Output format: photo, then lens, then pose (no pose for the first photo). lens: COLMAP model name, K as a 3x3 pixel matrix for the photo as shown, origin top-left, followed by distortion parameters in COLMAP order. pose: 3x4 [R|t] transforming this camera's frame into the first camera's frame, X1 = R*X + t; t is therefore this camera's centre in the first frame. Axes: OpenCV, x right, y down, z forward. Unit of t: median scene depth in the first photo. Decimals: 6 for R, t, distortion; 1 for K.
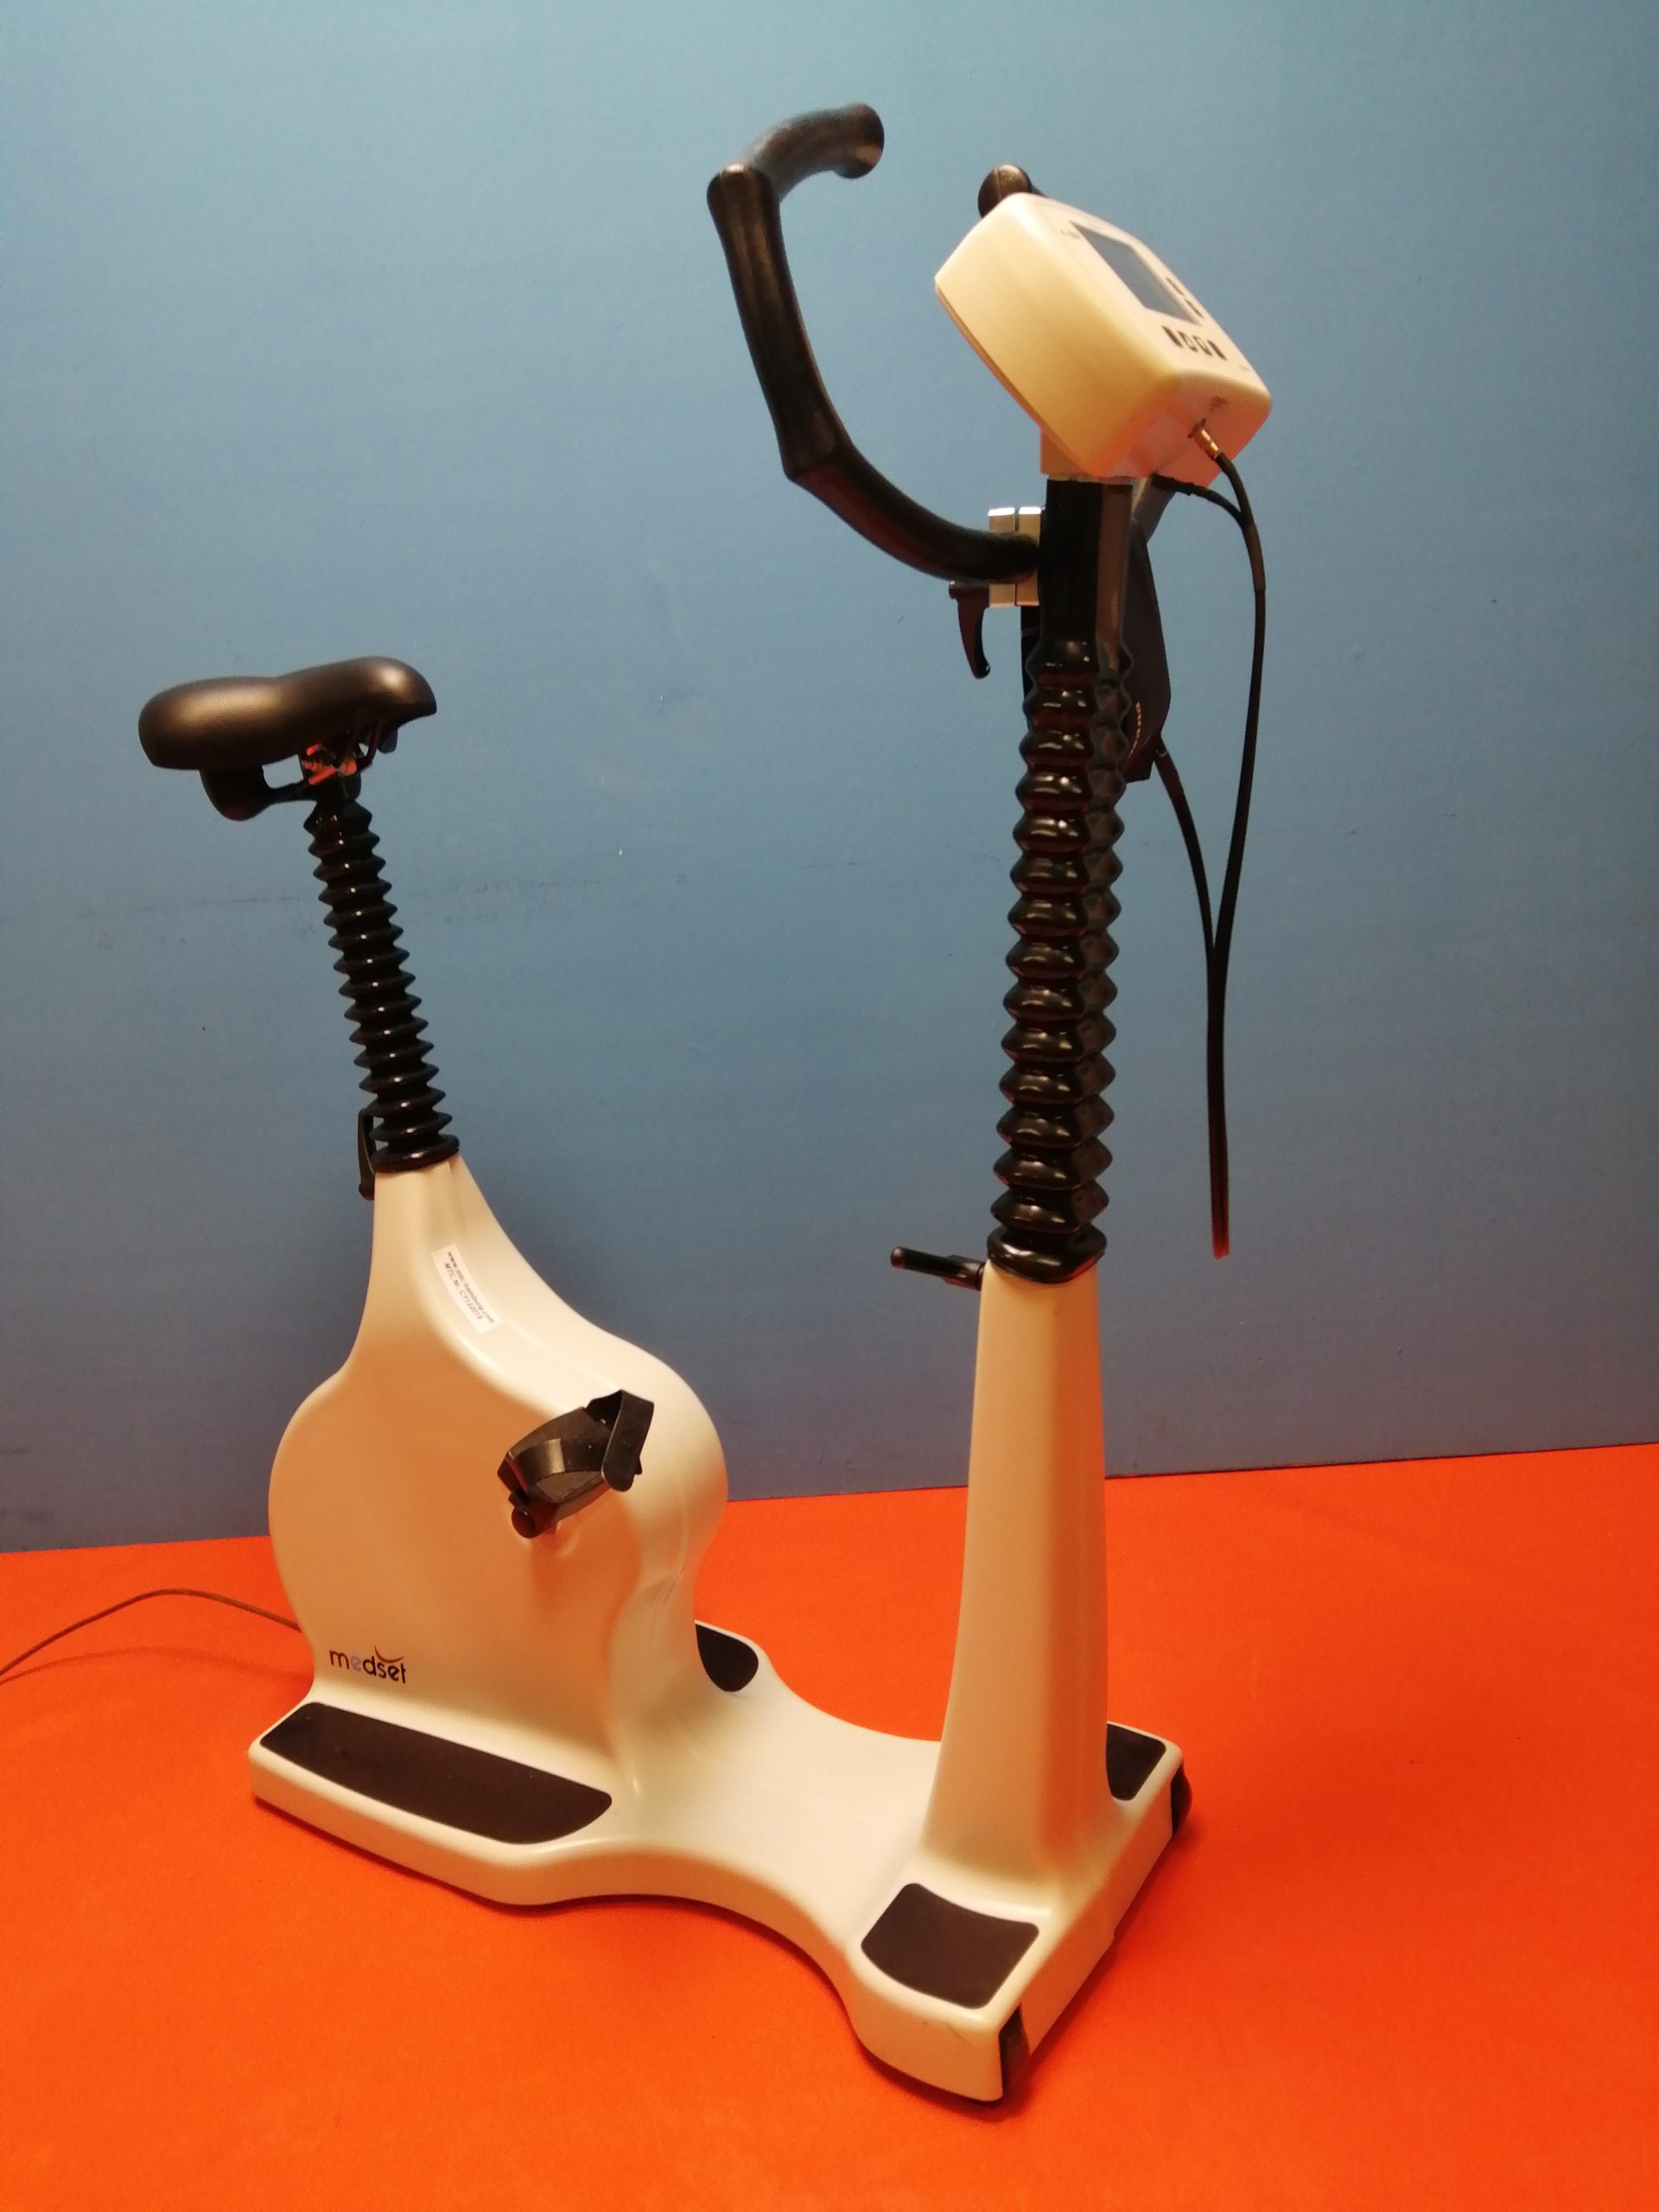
lens RADIAL K [[1802.2, 0, 829.5], [0, 1802.2, 1106.0], [0, 0, 1]] dist [0.228204, -0.411071]
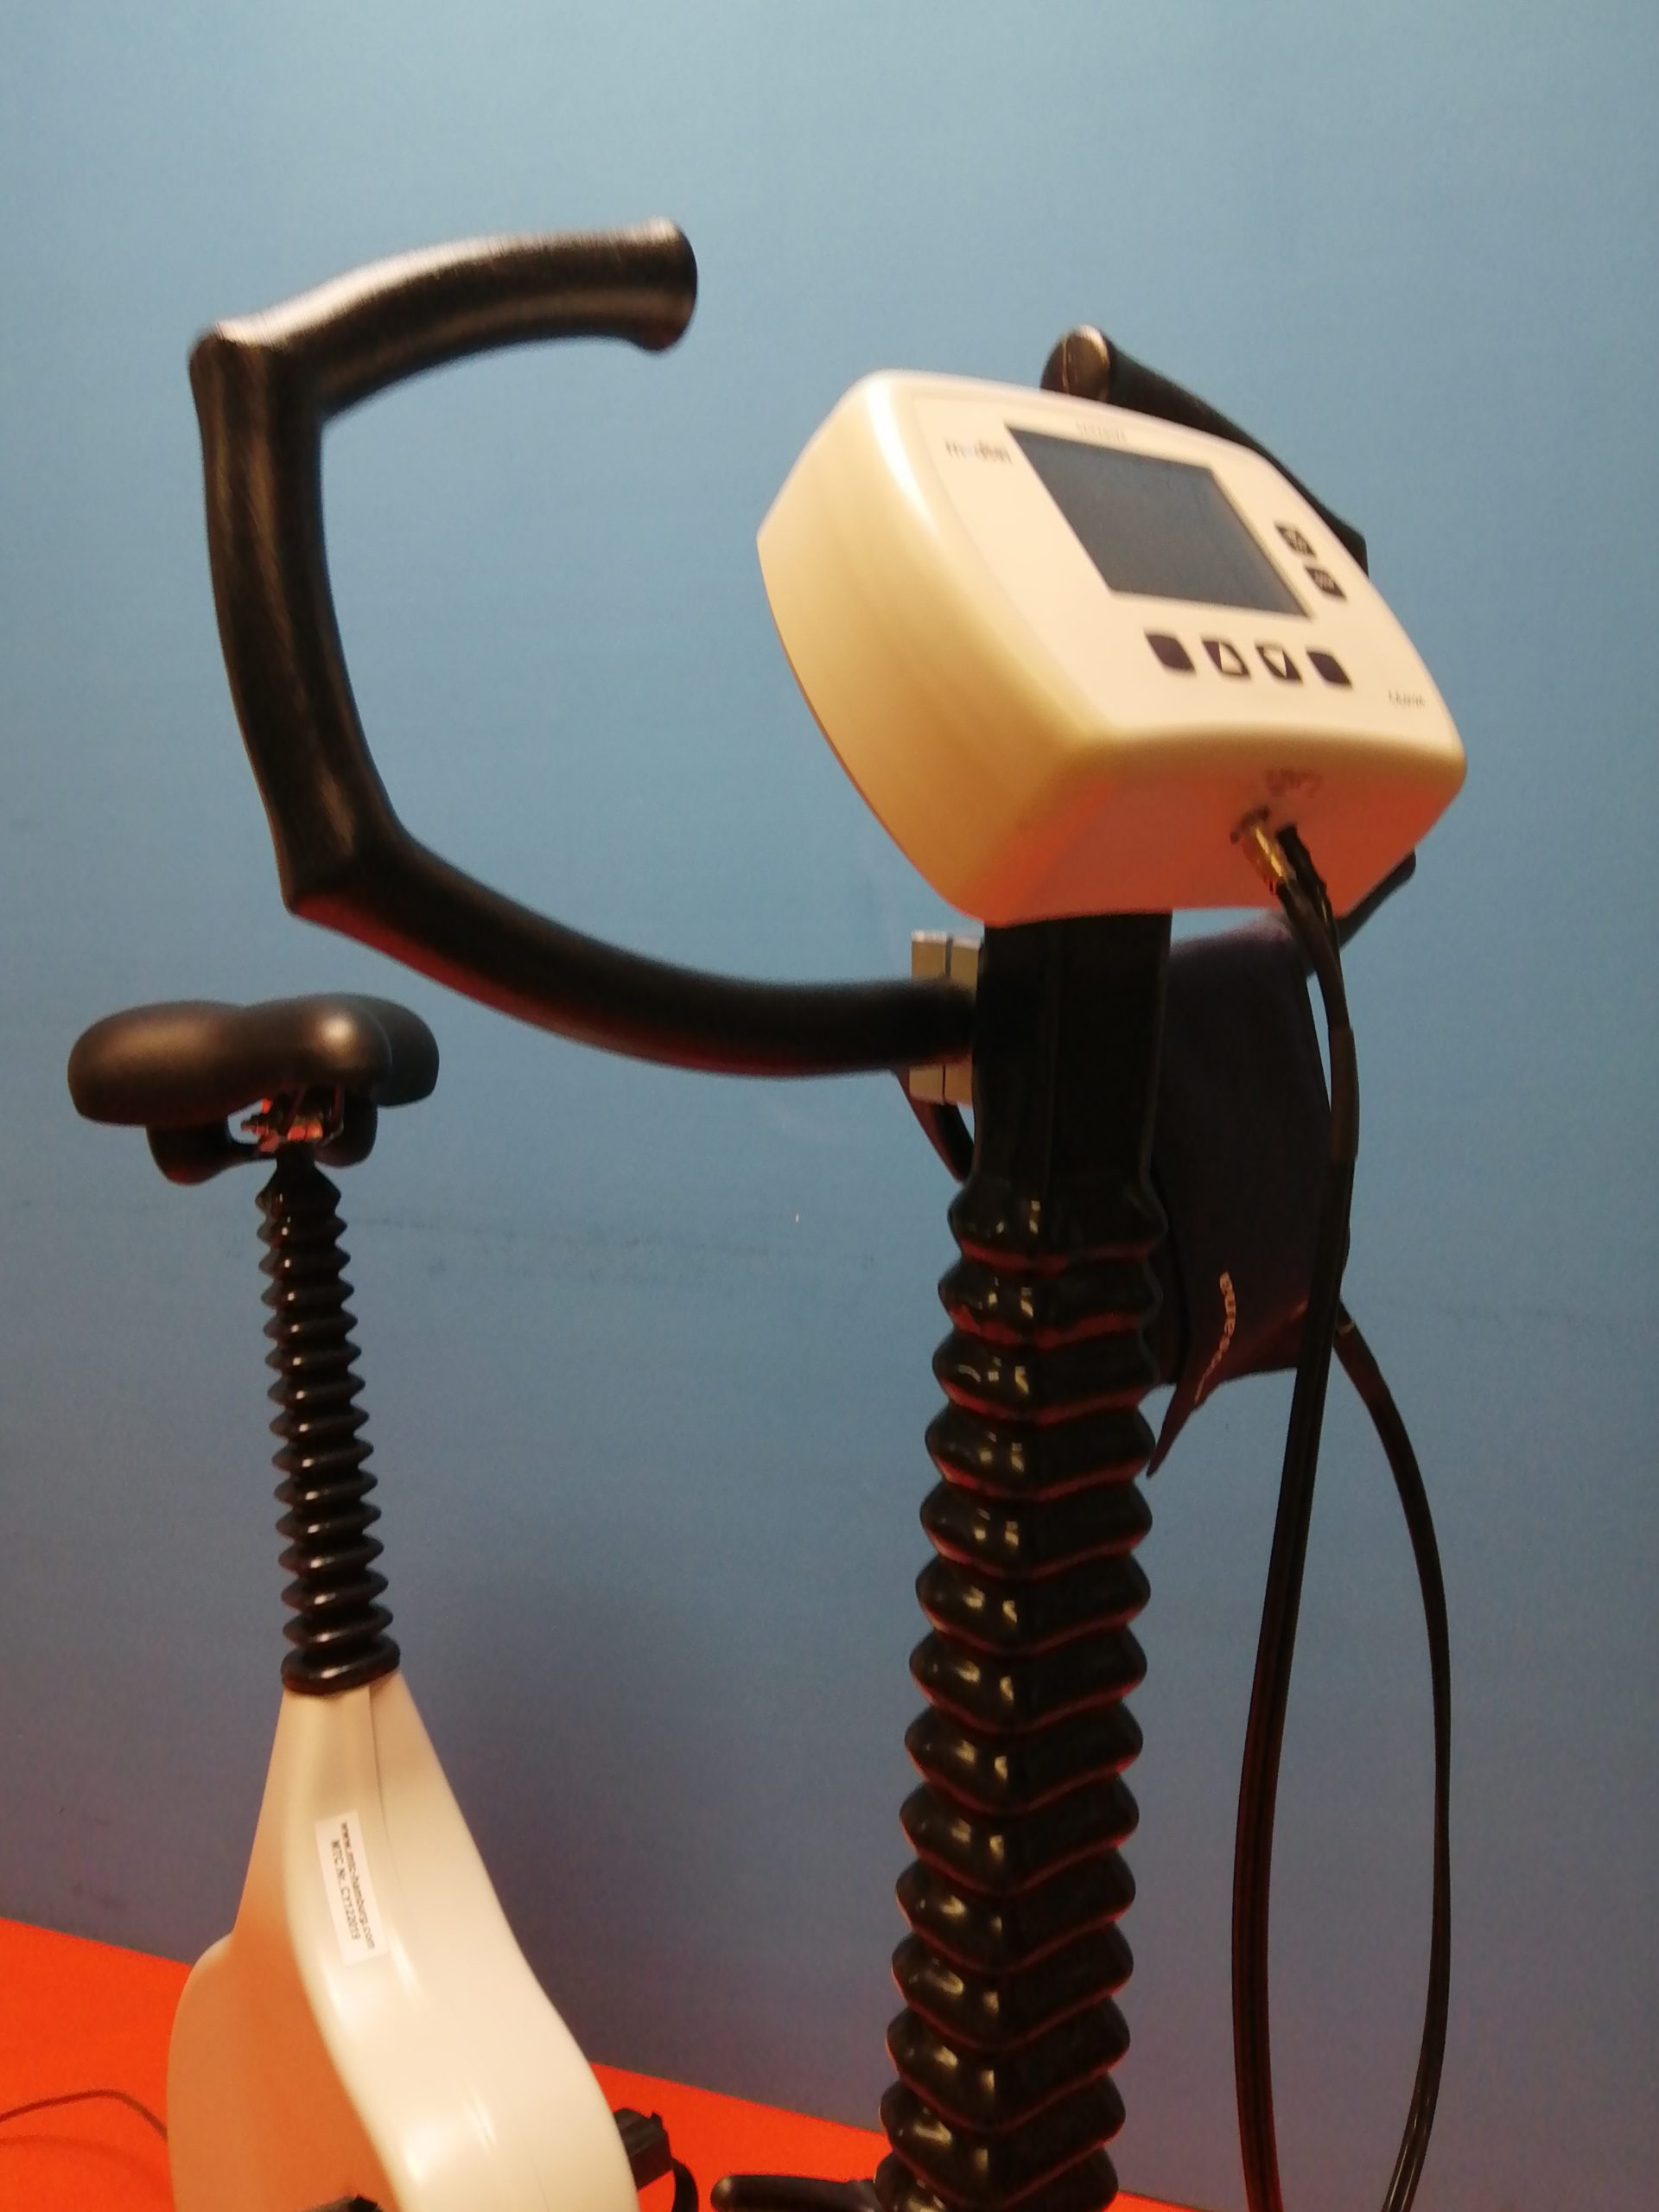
lens RADIAL K [[1928.5, 0, 829.5], [0, 1928.5, 1106.0], [0, 0, 1]] dist [-0.003391, -0.009031]
pose [[0.950000, 0.094476, -0.297615, 0.163646], [-0.125072, 0.988461, -0.085454, -0.153293], [0.286107, 0.118404, 0.950854, 0.321510]]
